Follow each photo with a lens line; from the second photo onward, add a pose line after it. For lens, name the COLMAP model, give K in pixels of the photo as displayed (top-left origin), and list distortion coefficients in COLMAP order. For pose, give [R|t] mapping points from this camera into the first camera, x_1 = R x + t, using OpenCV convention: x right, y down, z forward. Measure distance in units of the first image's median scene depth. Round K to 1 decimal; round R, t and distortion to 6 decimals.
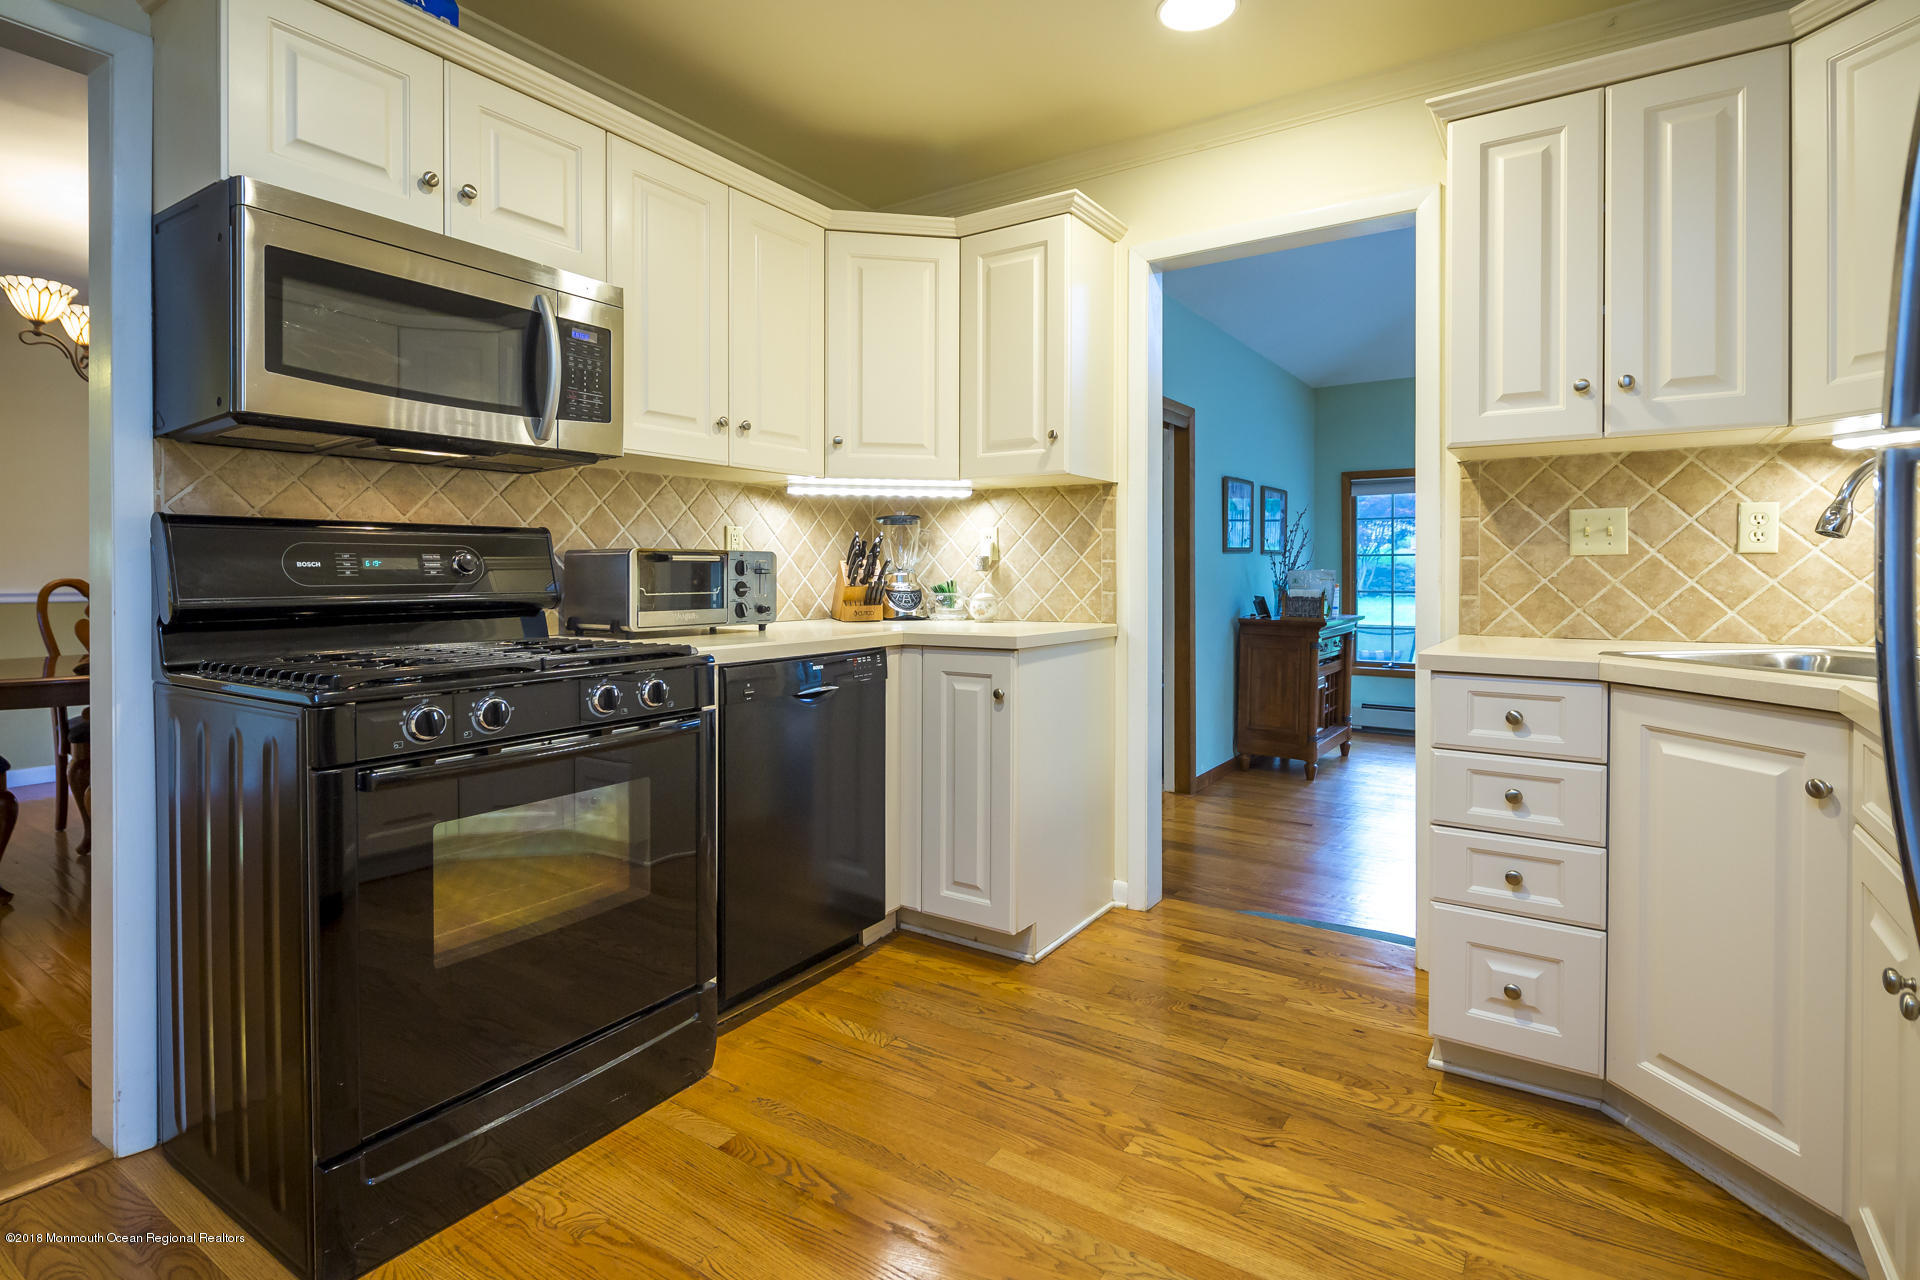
lens RADIAL K [[959.1, 0, 955.2], [0, 959.1, 572.8], [0, 0, 1]] dist [-0.002056, -0.001021]
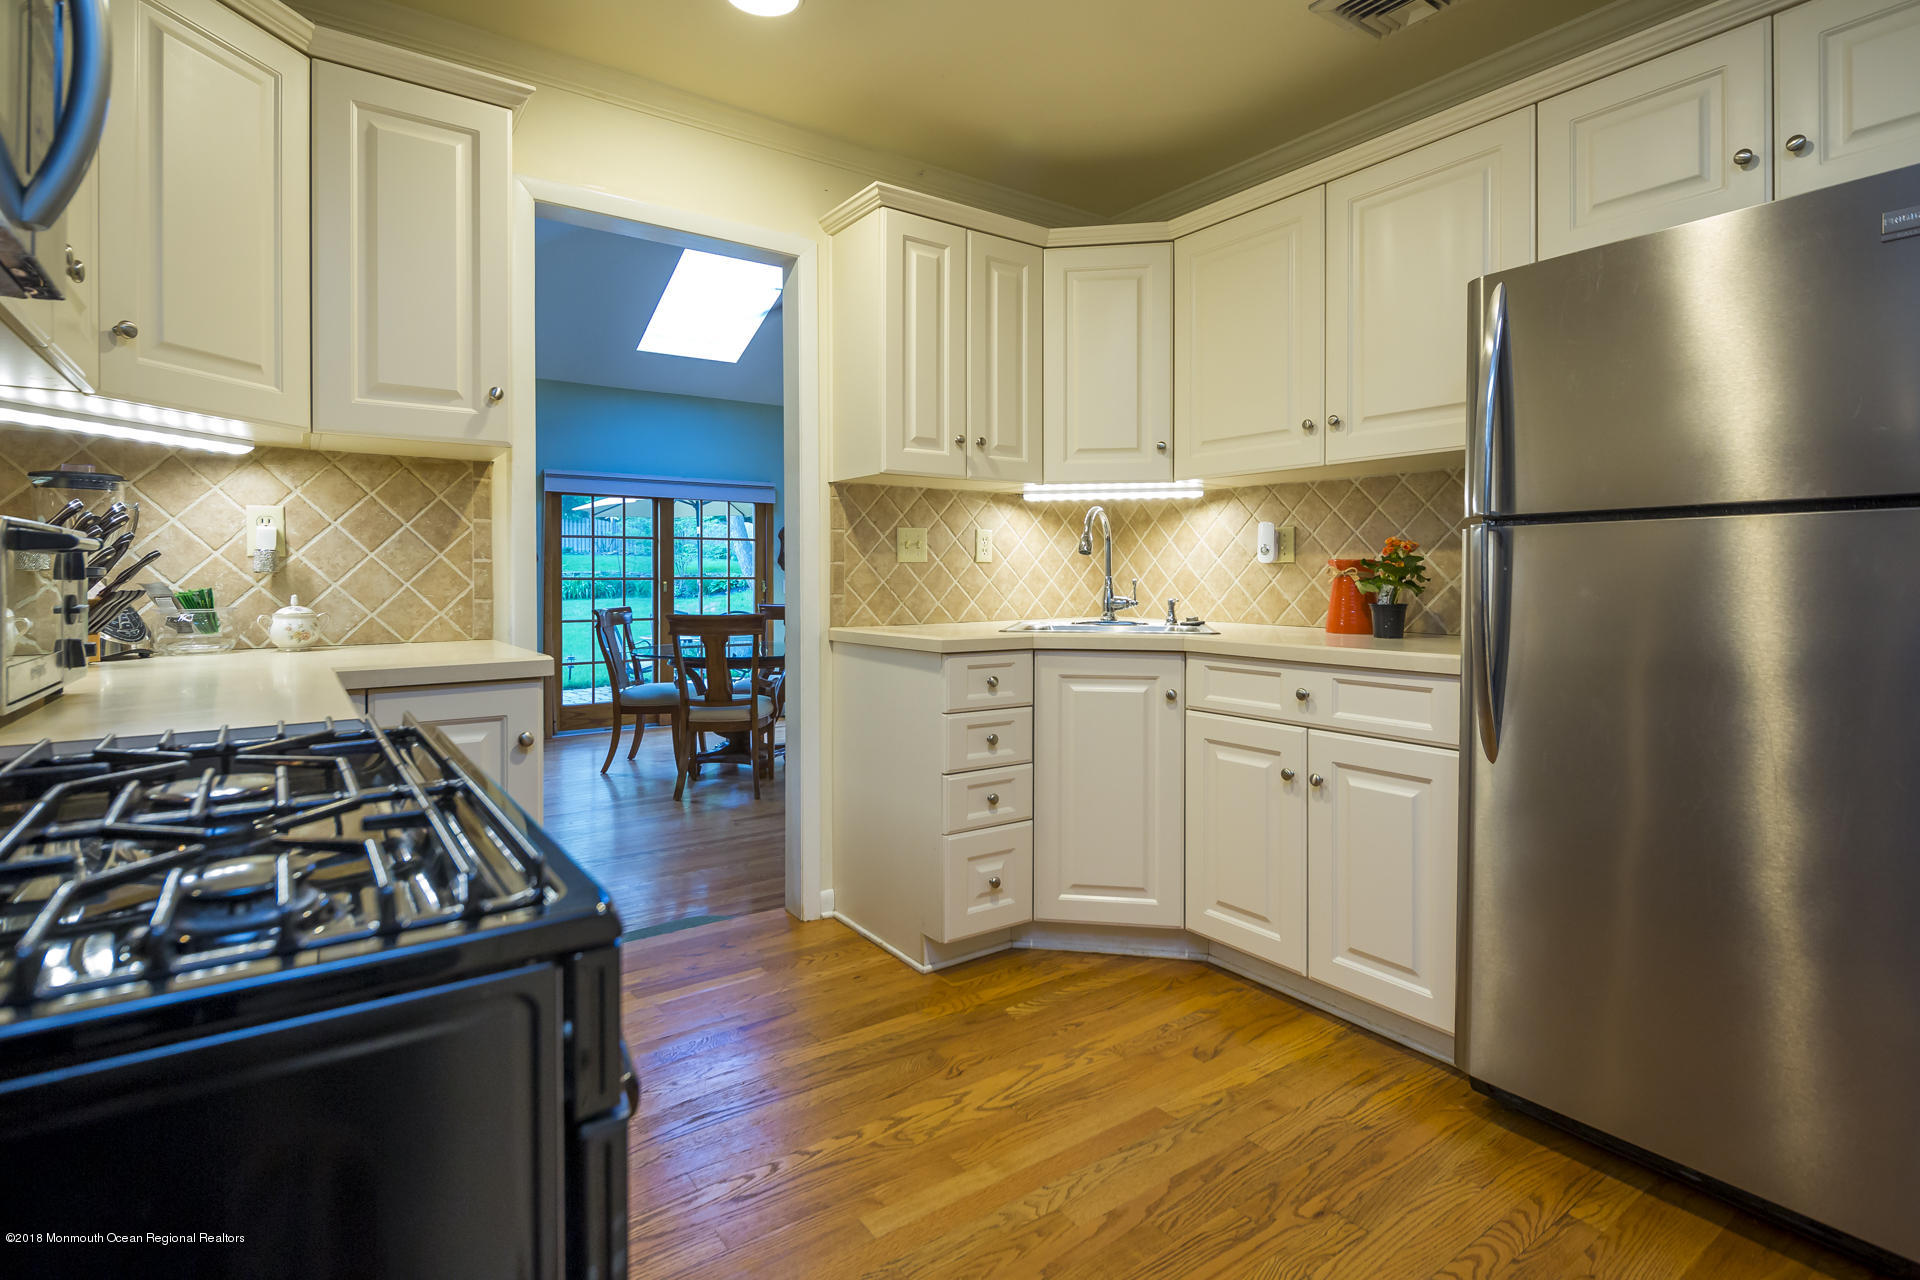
lens RADIAL K [[959.1, 0, 996.3], [0, 959.1, 579.4], [0, 0, 1]] dist [-0.002056, -0.001021]
pose [[0.331631, -0.003360, 0.943403, -0.578014], [0.001257, 0.999994, 0.003120, 0.001602], [-0.943408, 0.000151, 0.331633, 0.450220]]
